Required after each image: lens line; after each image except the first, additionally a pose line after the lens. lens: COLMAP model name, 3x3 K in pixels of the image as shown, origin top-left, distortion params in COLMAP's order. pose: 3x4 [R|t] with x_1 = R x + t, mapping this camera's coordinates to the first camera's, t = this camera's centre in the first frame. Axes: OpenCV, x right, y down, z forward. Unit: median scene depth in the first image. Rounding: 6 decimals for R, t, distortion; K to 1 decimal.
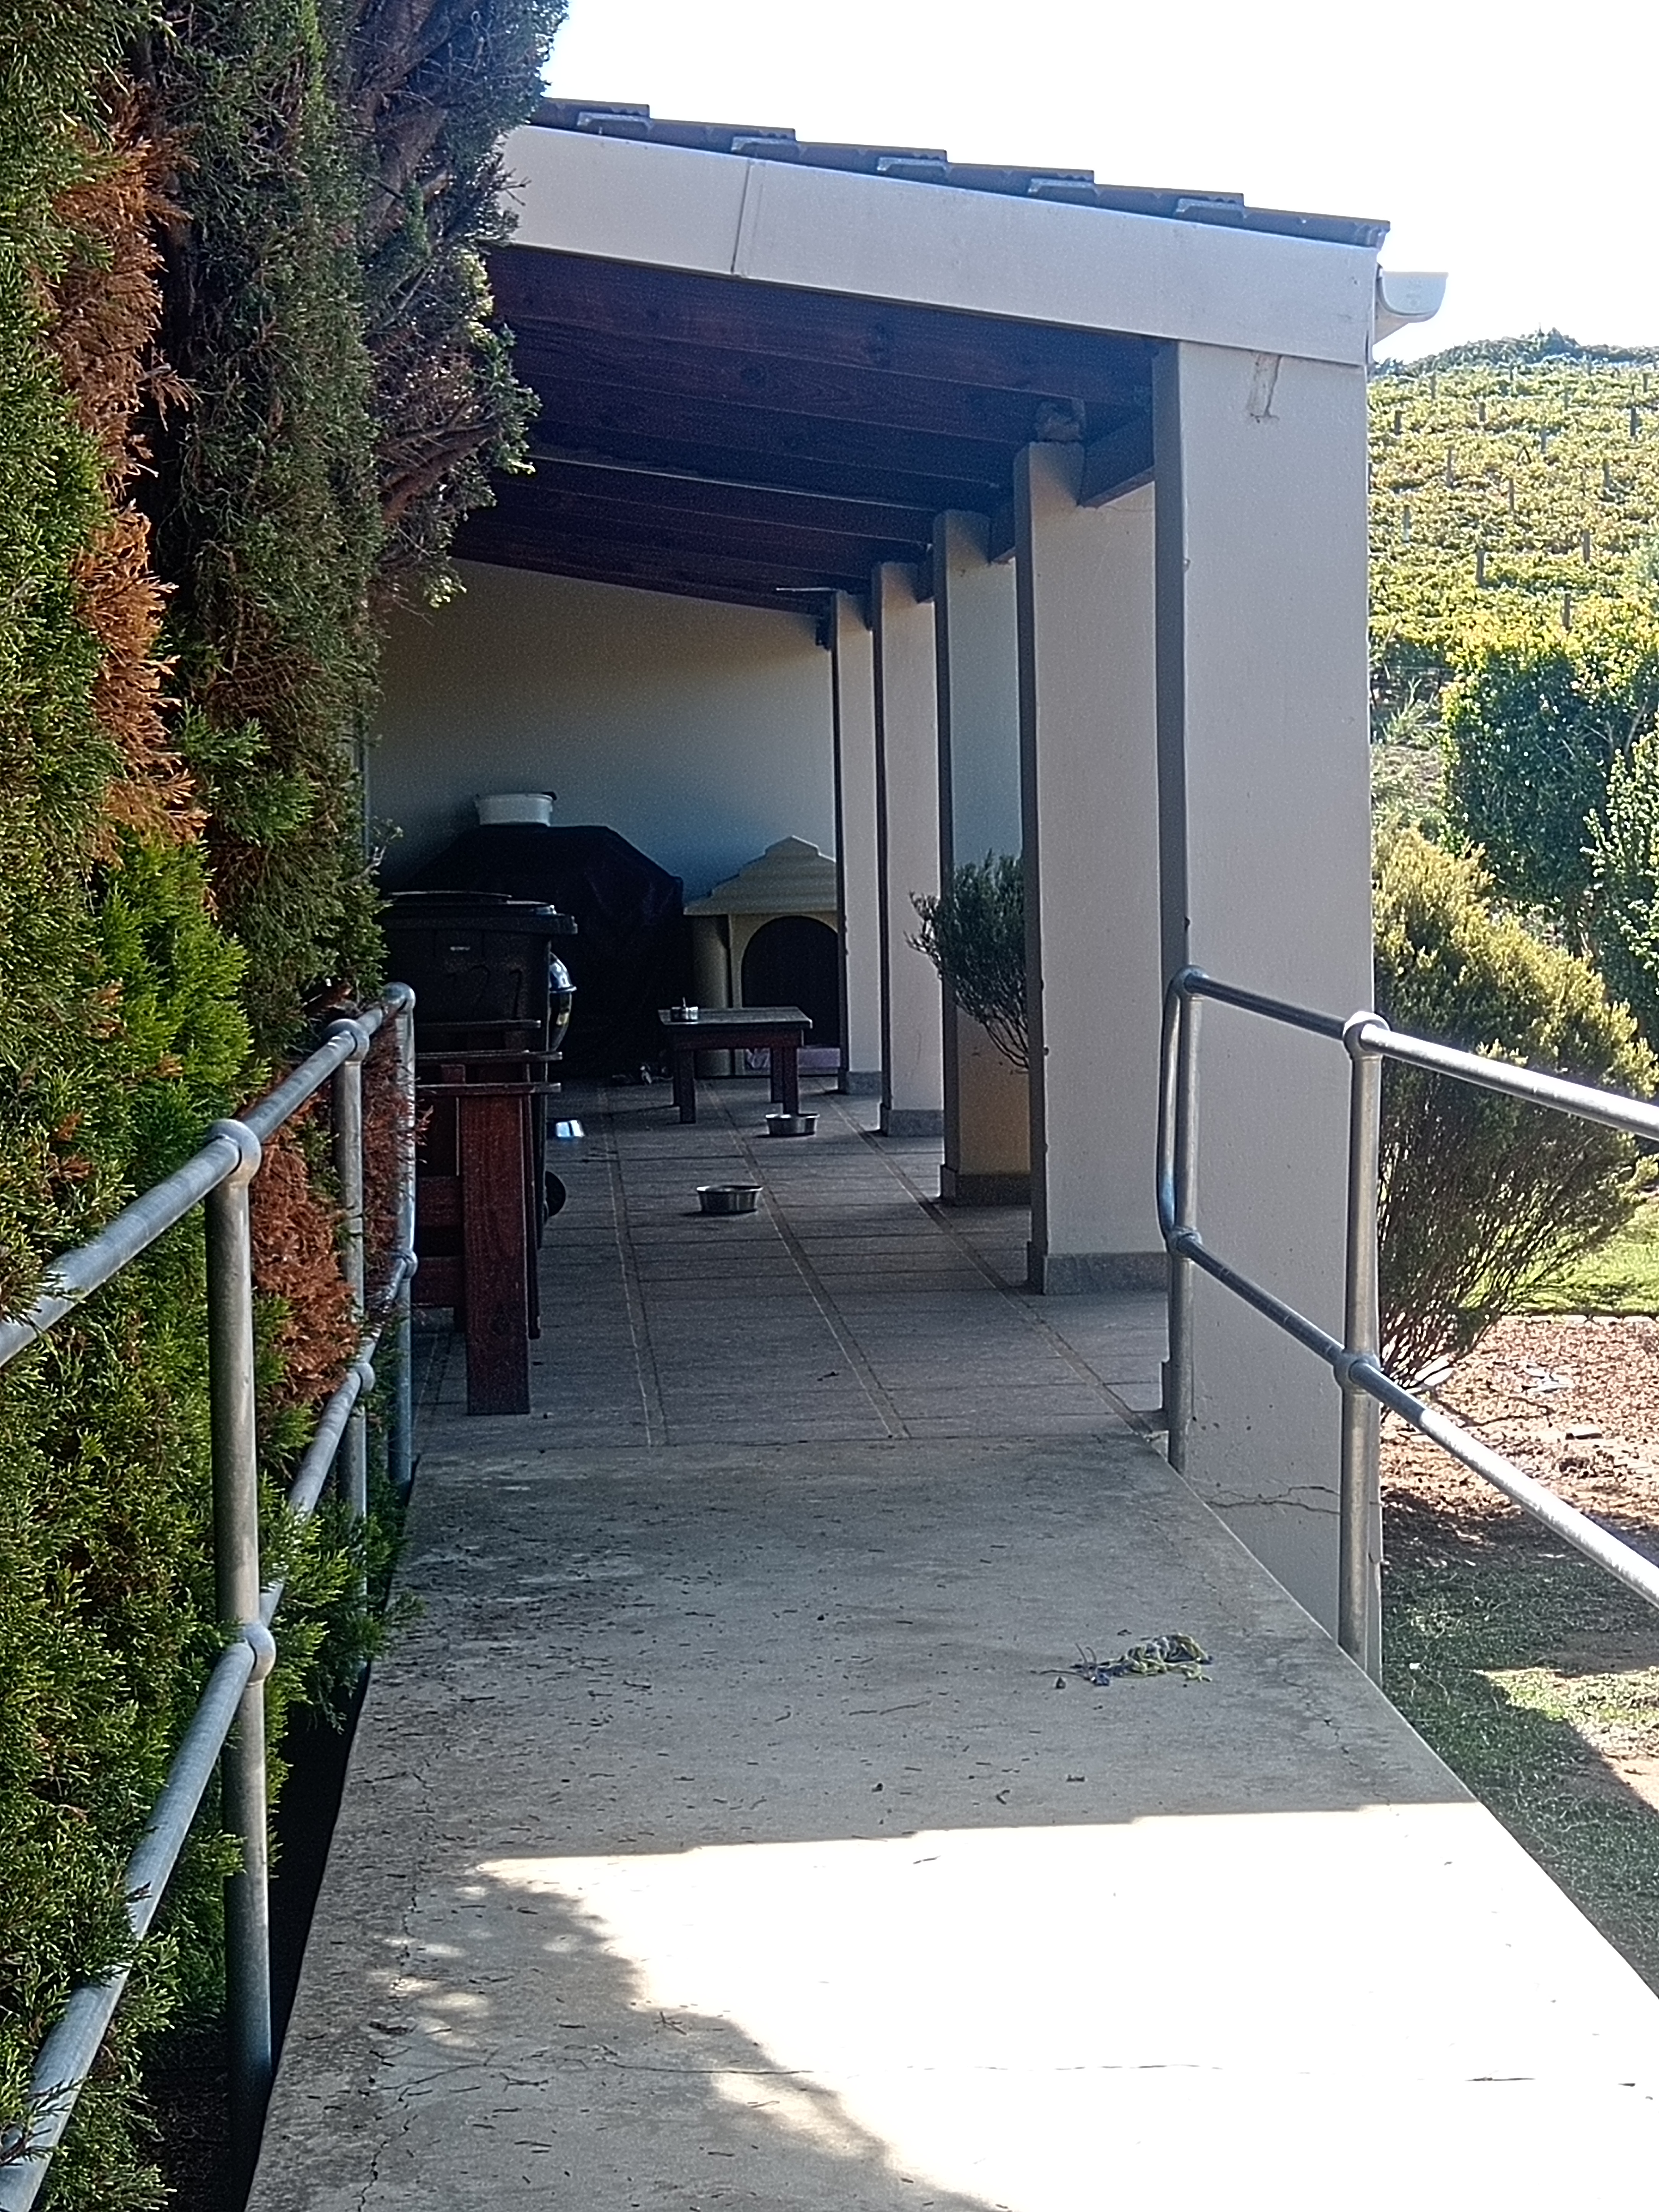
lens RADIAL K [[4437.3, 0, 829.5], [0, 4437.3, 1106.0], [0, 0, 1]] dist [0.332895, -2.421970]
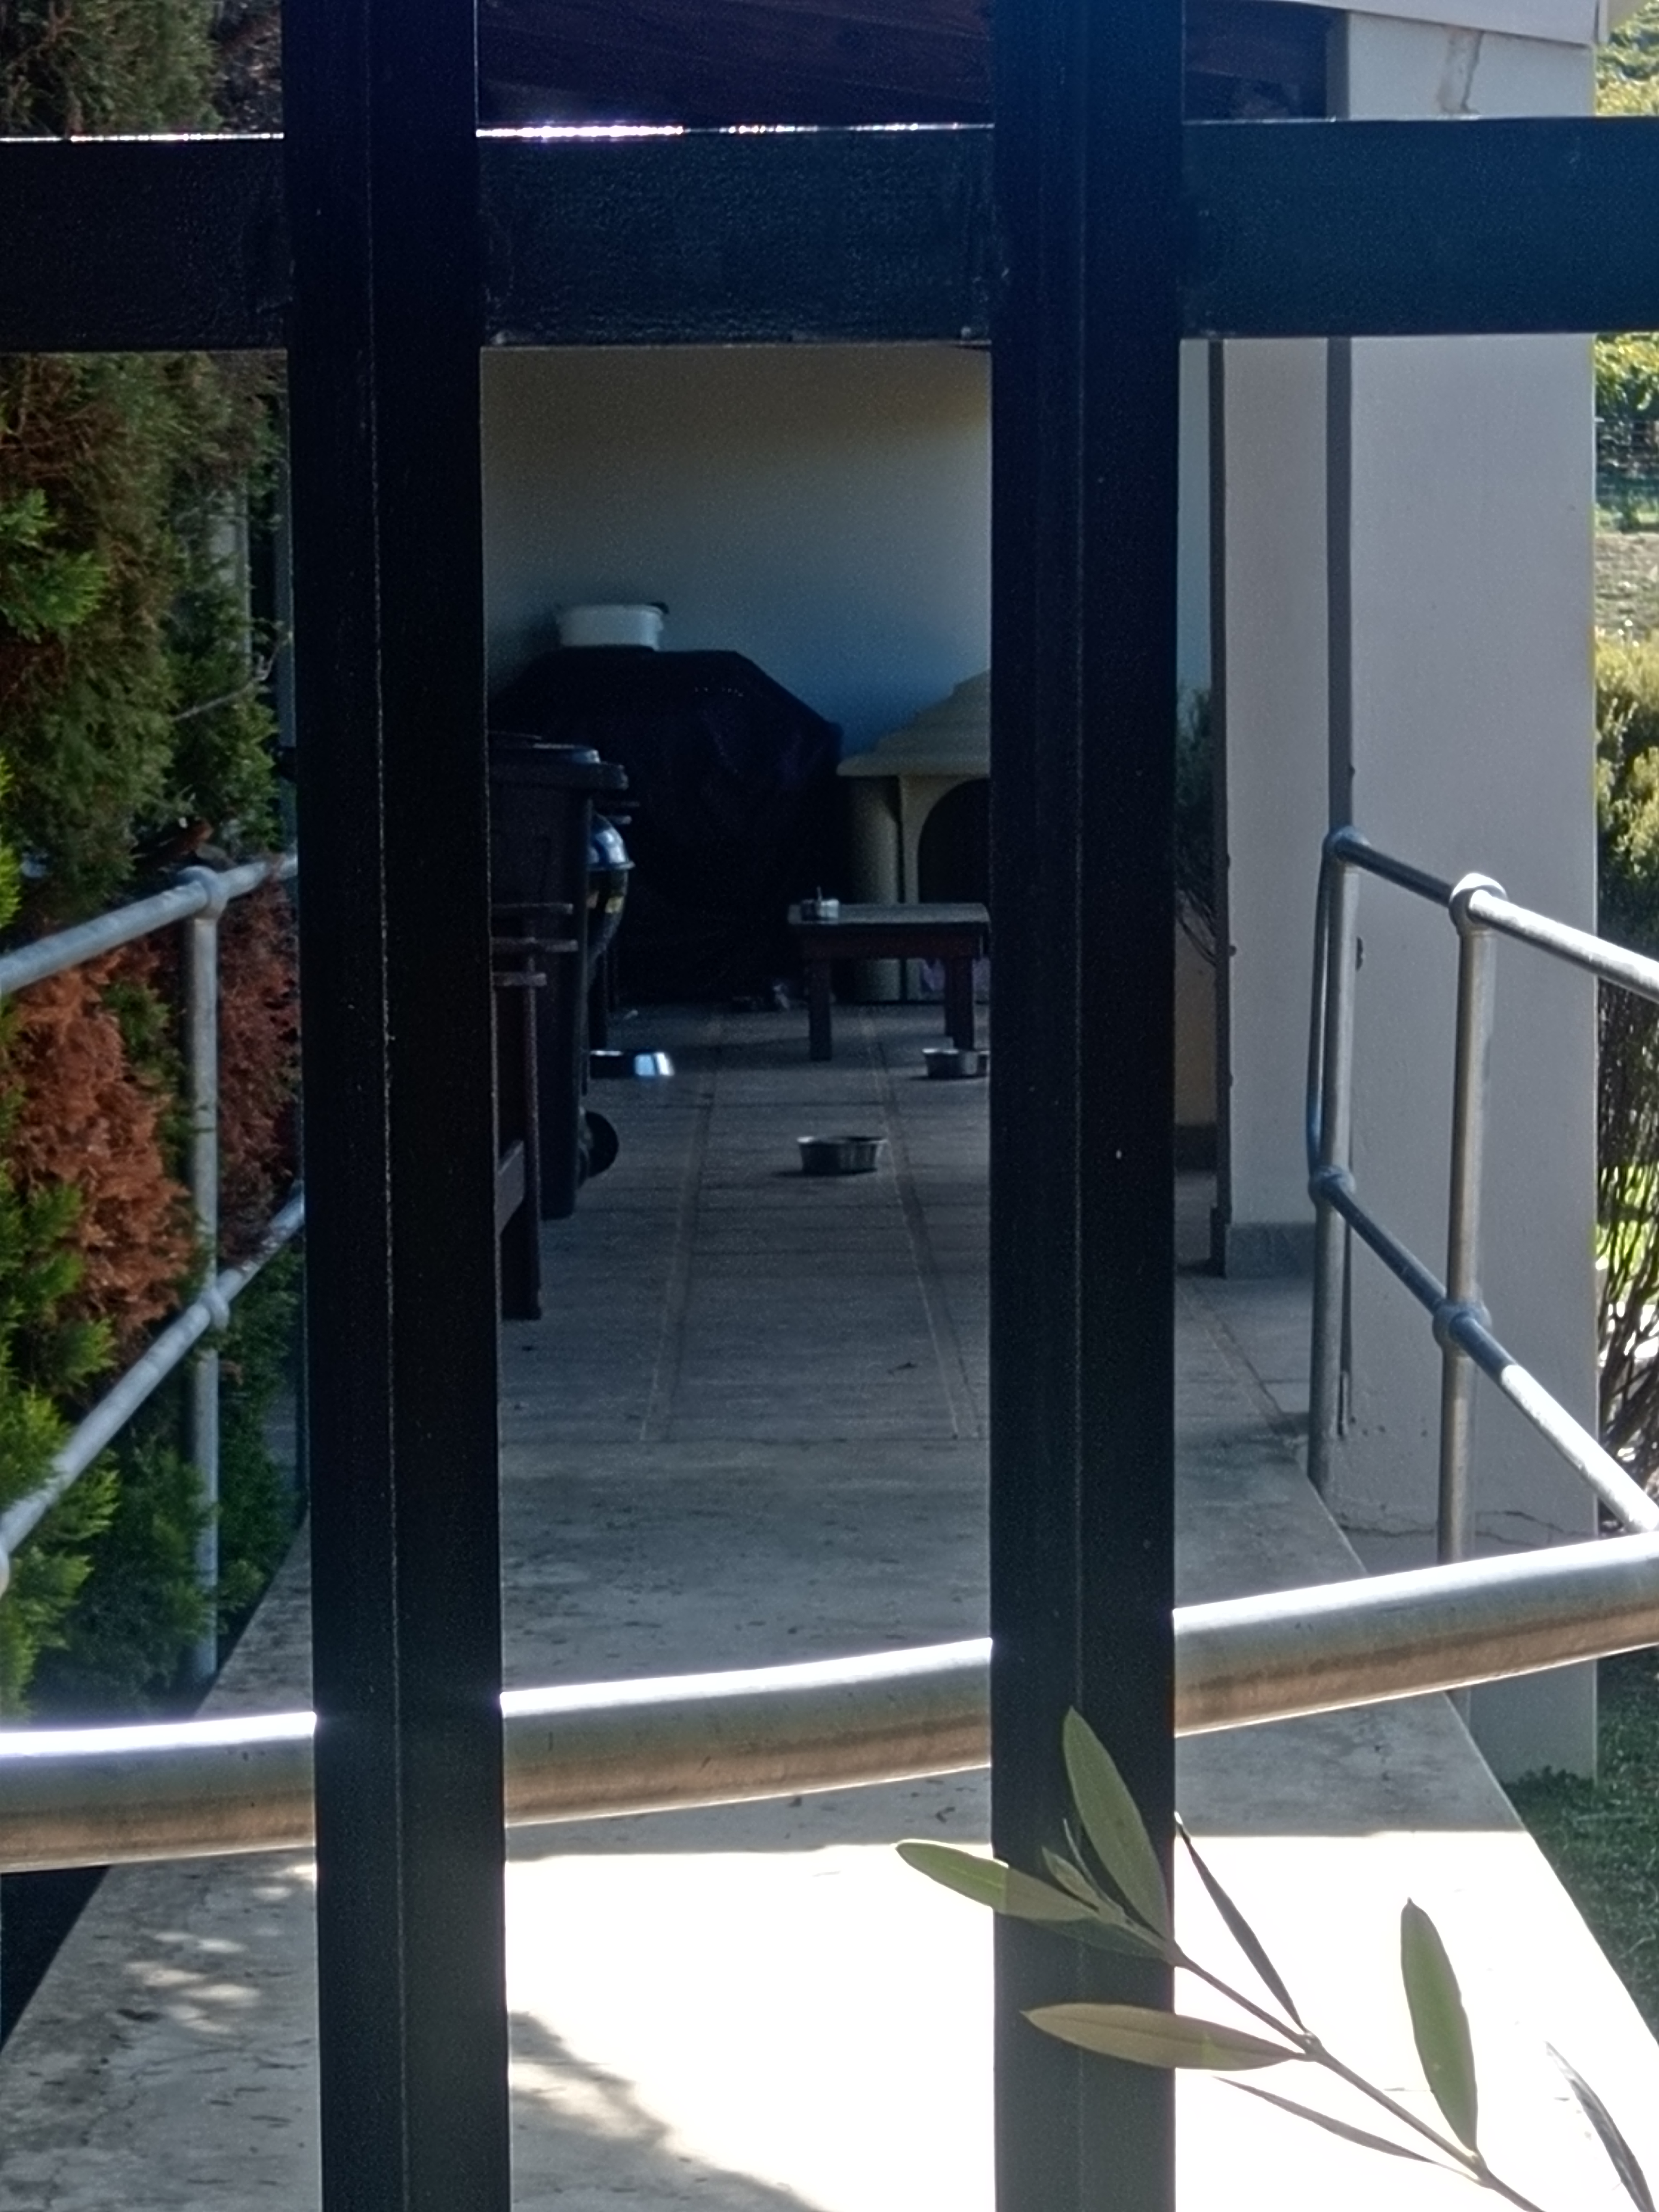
lens RADIAL K [[6518.3, 0, 829.5], [0, 6518.3, 1106.0], [0, 0, 1]] dist [0.306836, -2.462039]
pose [[0.998574, 0.014606, -0.051342, 0.051392], [-0.014357, 0.999883, 0.005229, 0.012203], [0.051412, -0.004484, 0.998667, -0.133296]]
